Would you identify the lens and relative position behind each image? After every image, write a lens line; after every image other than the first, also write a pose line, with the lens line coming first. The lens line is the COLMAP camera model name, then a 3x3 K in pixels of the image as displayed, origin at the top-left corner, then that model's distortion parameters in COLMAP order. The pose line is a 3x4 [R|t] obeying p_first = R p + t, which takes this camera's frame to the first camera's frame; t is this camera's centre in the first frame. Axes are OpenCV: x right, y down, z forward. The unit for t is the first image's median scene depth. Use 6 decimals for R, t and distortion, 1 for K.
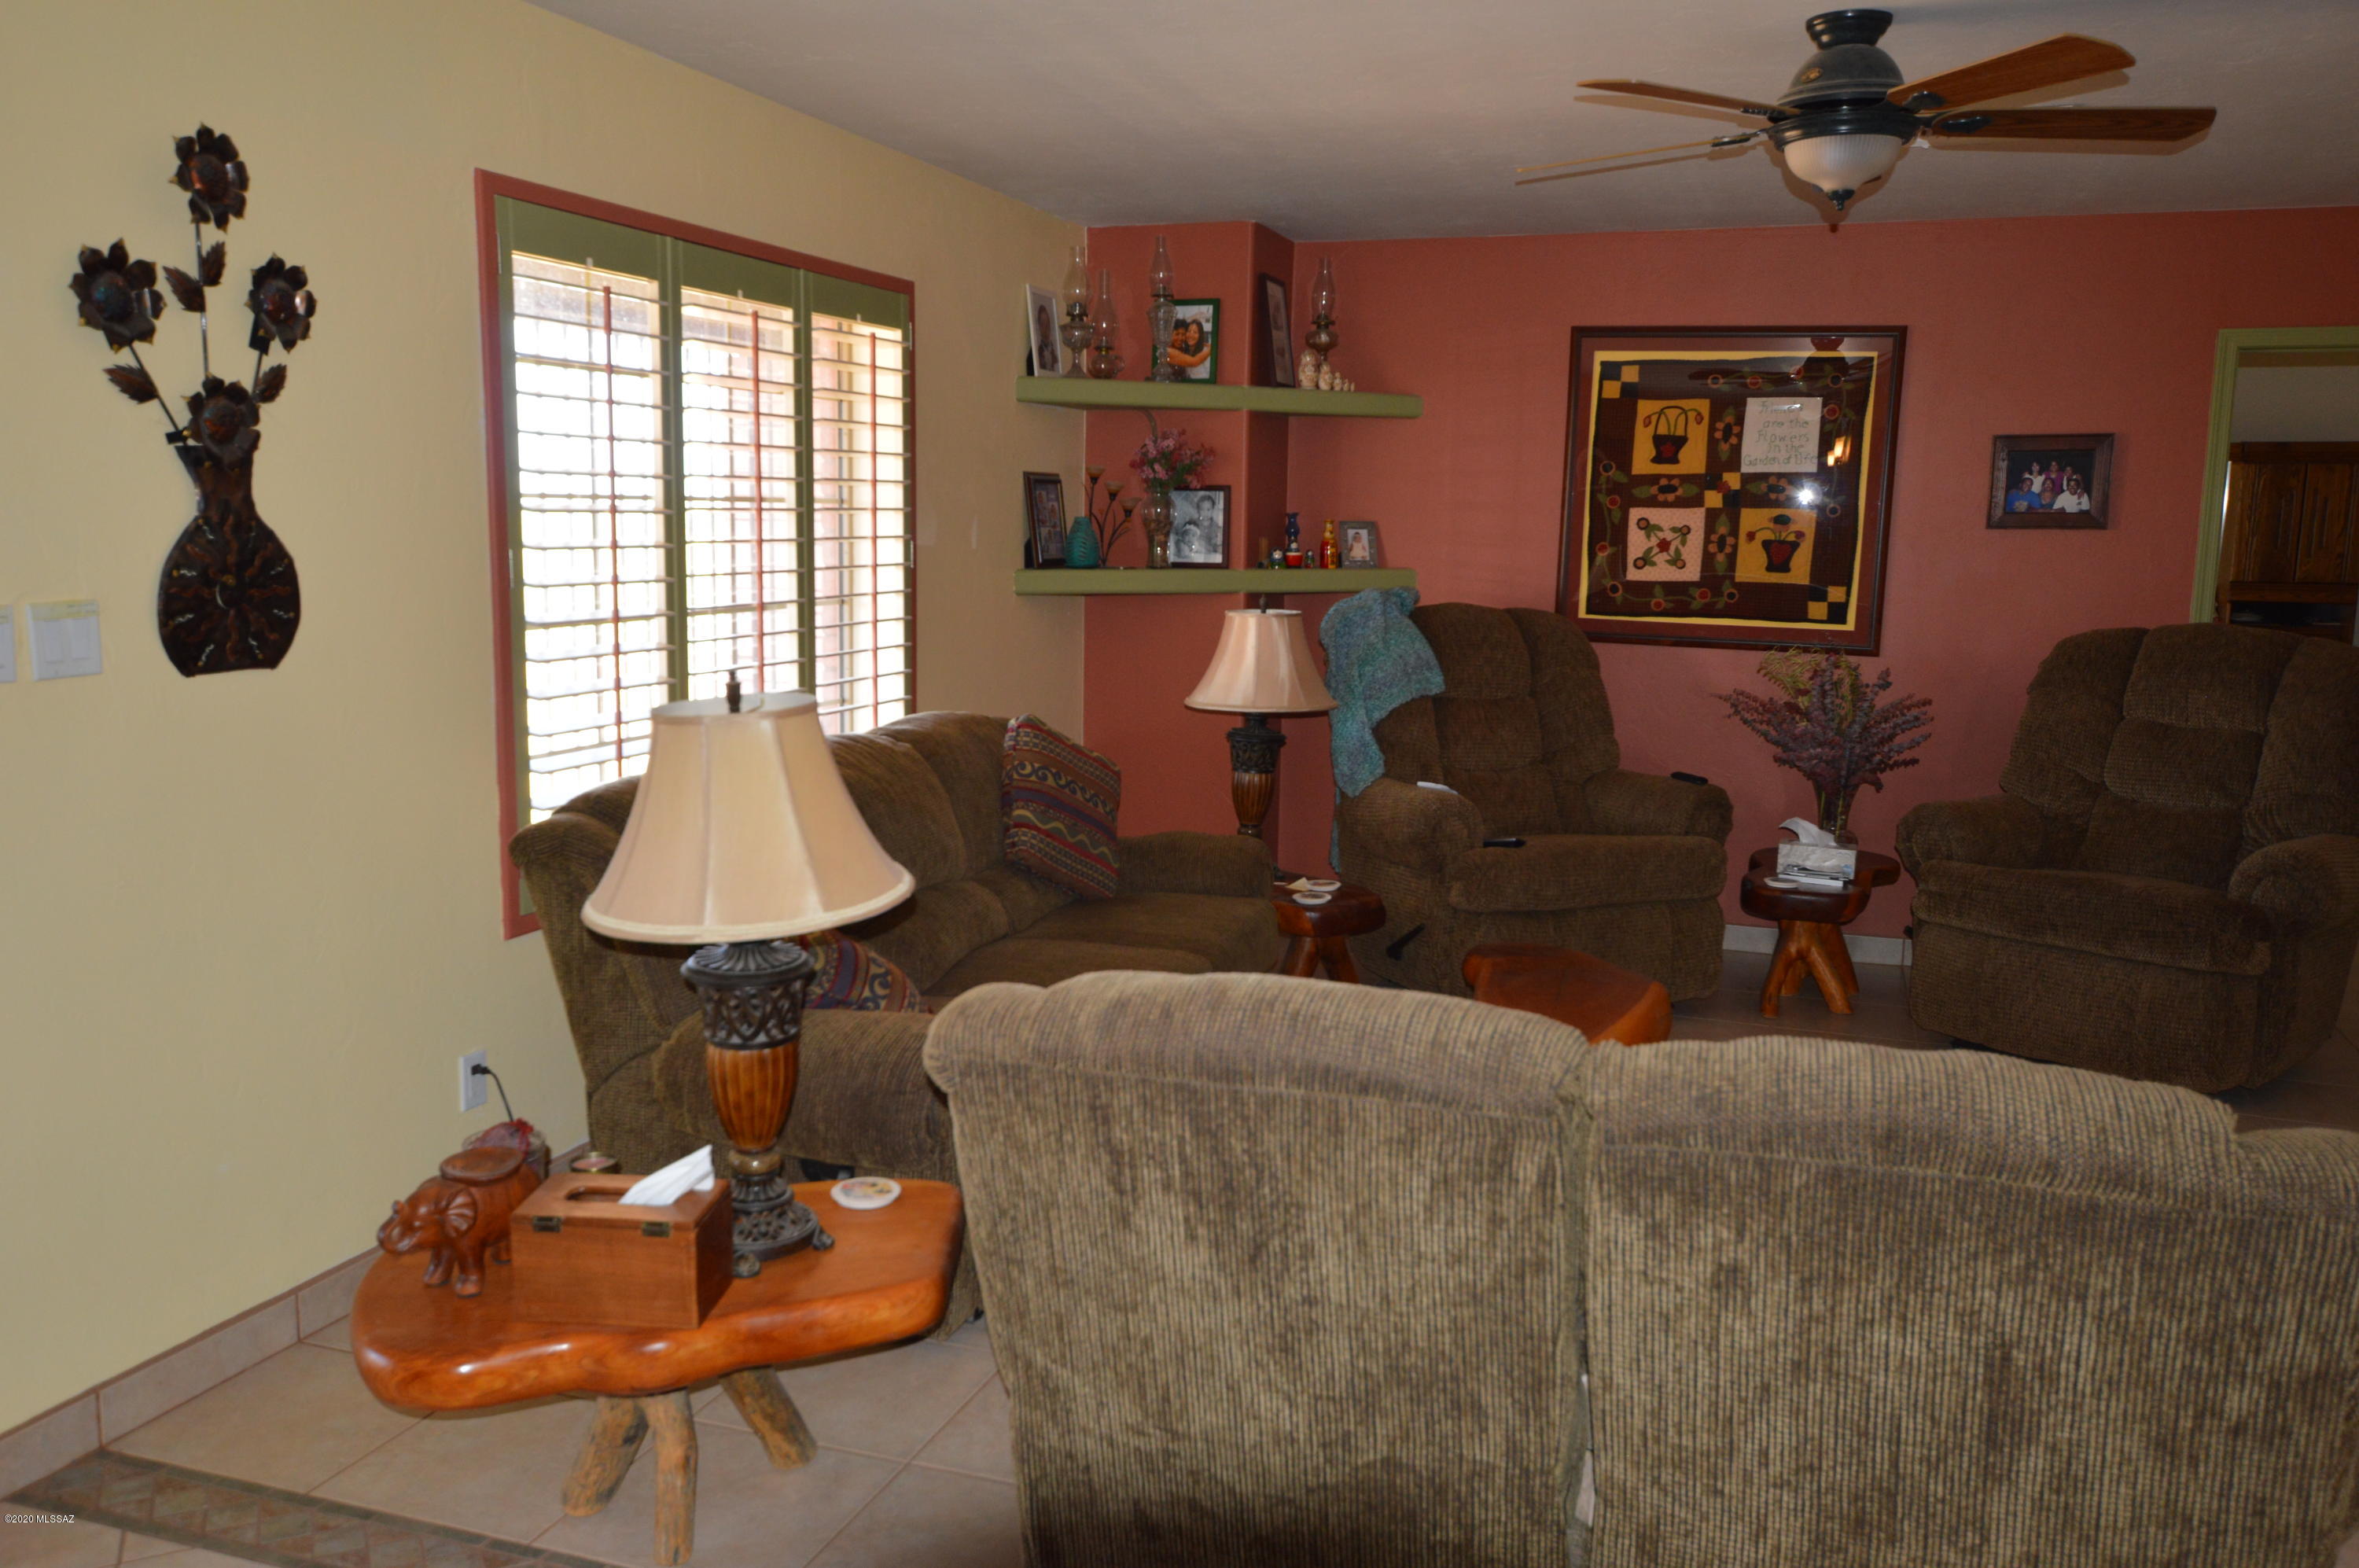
lens RADIAL K [[1901.9, 0, 1182.3], [0, 1901.9, 797.1], [0, 0, 1]] dist [0.011063, 0.017010]
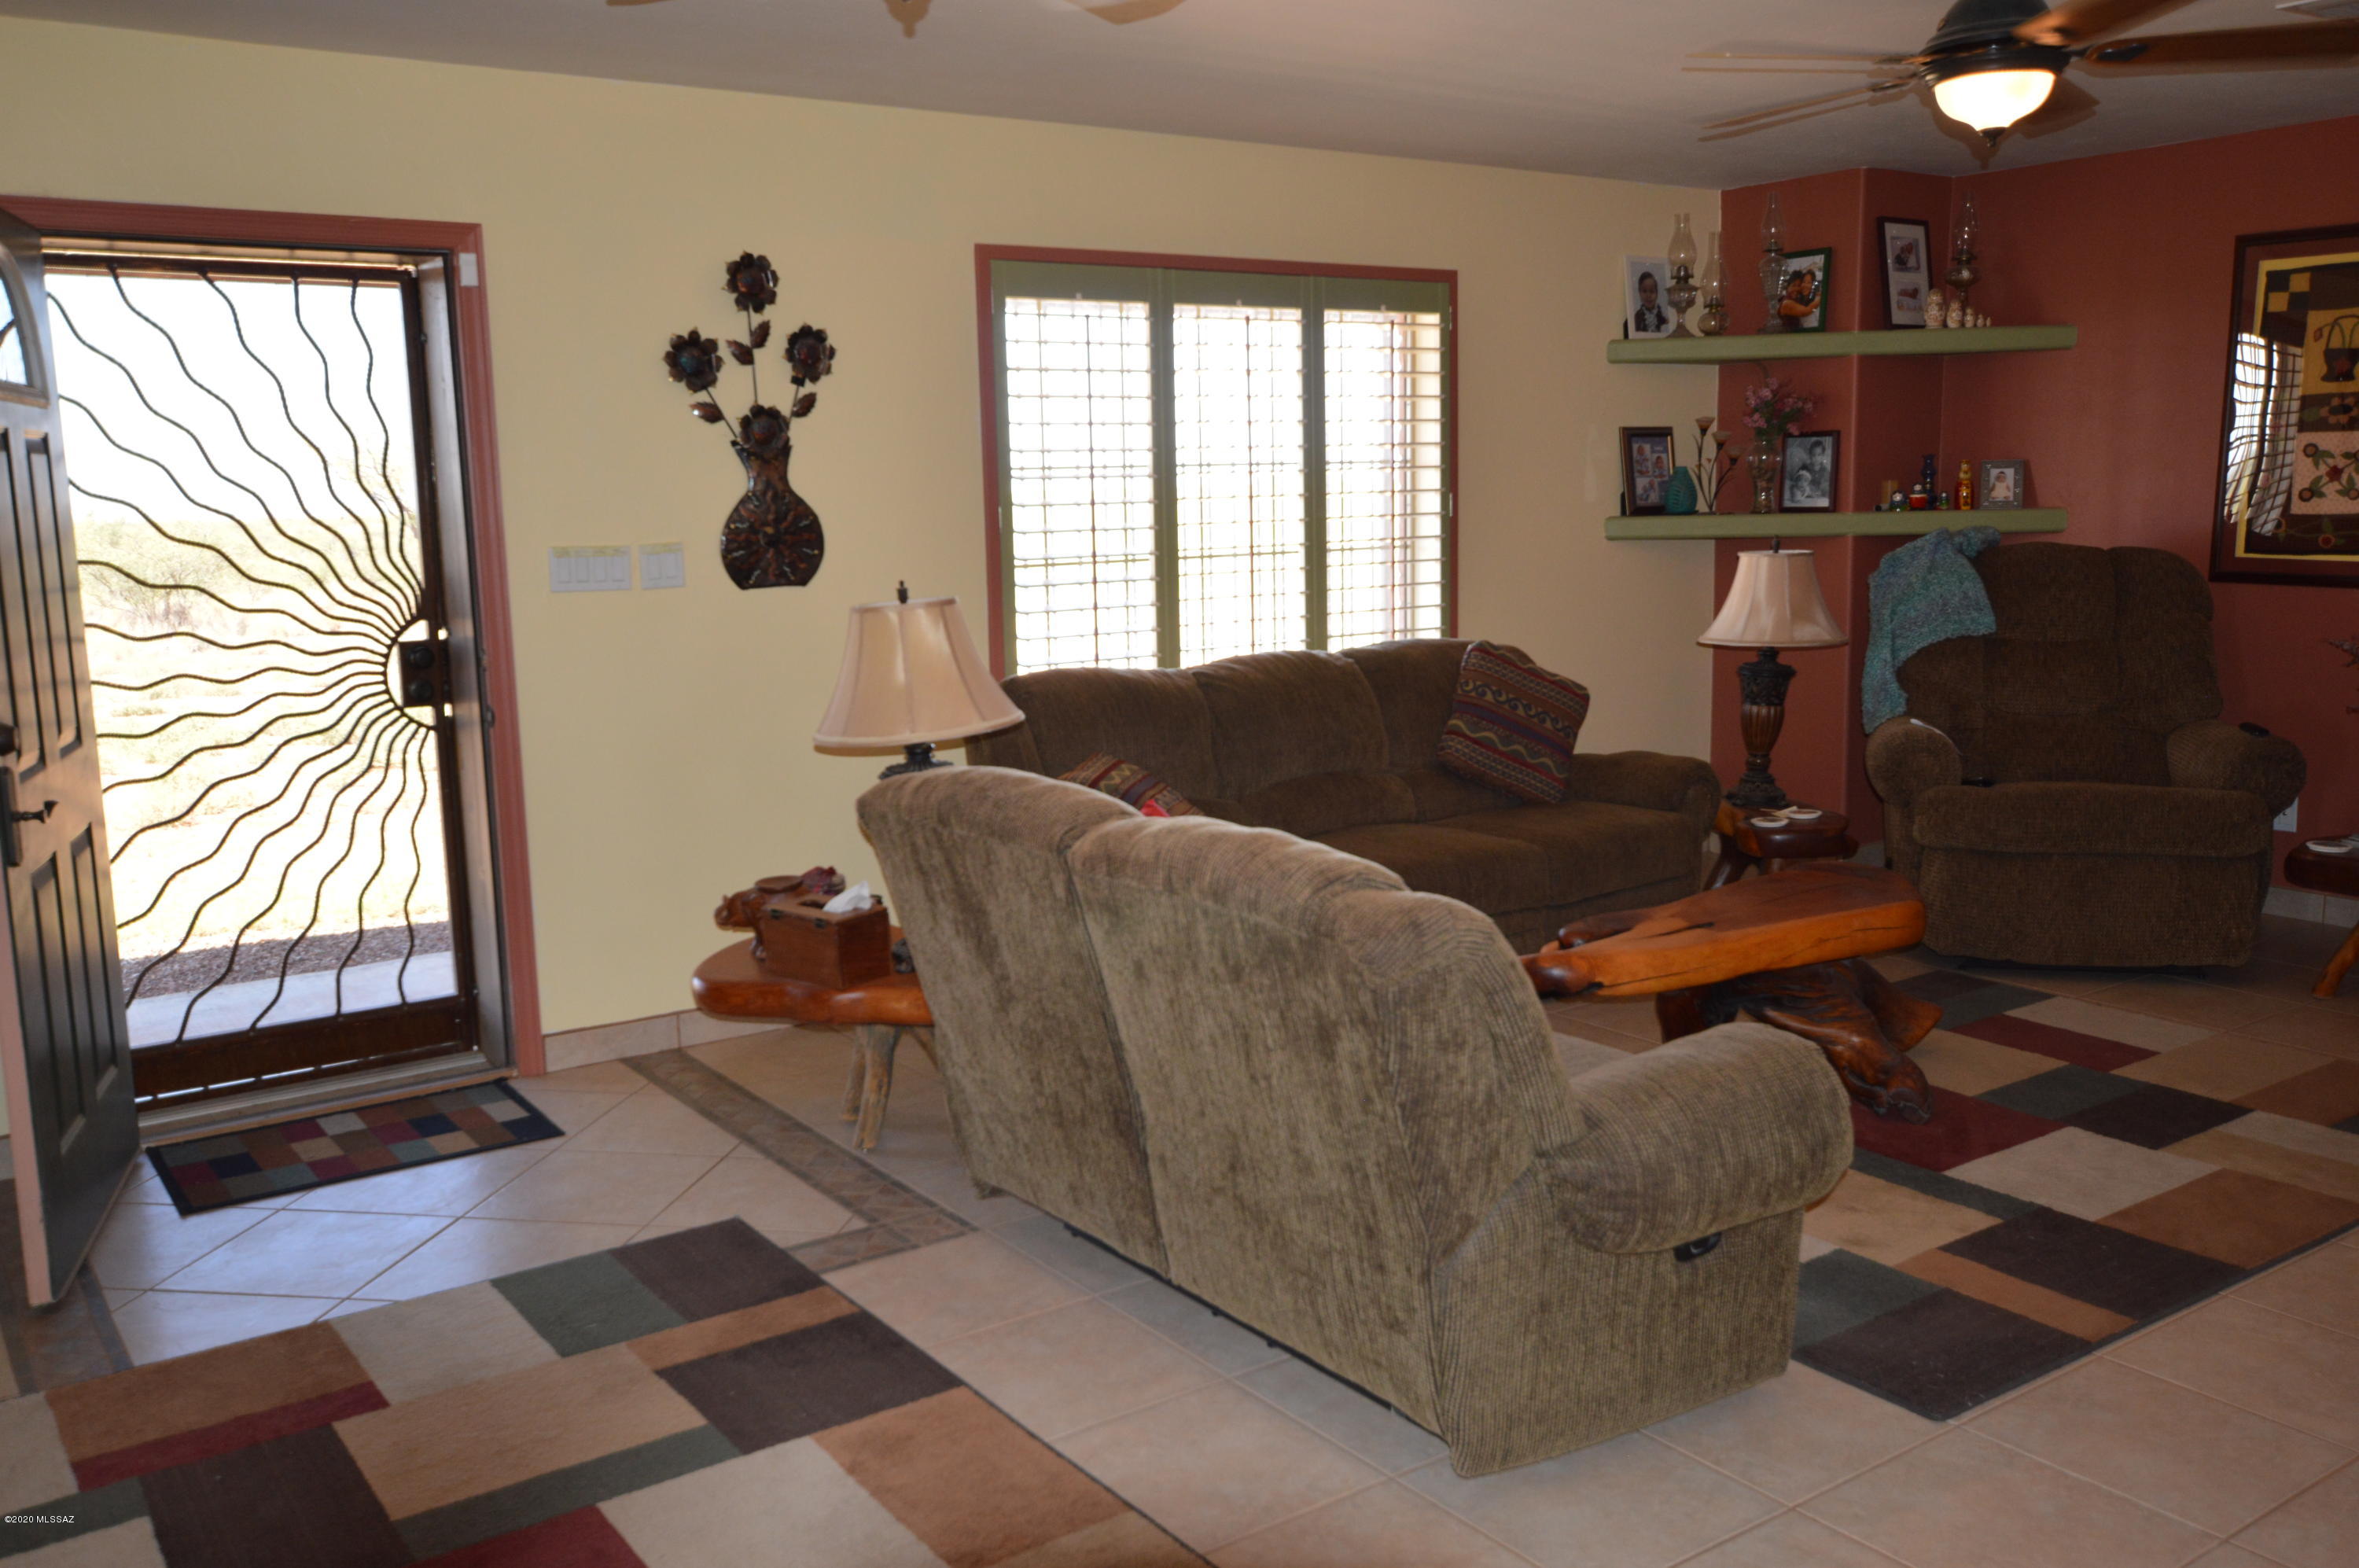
lens RADIAL K [[1950.7, 0, 1116.7], [0, 1950.7, 812.9], [0, 0, 1]] dist [-0.012892, 0.054185]
pose [[0.806675, 0.068414, -0.587022, 0.390212], [-0.054687, 0.997656, 0.041121, 0.022035], [0.588460, -0.001069, 0.808526, -0.084752]]
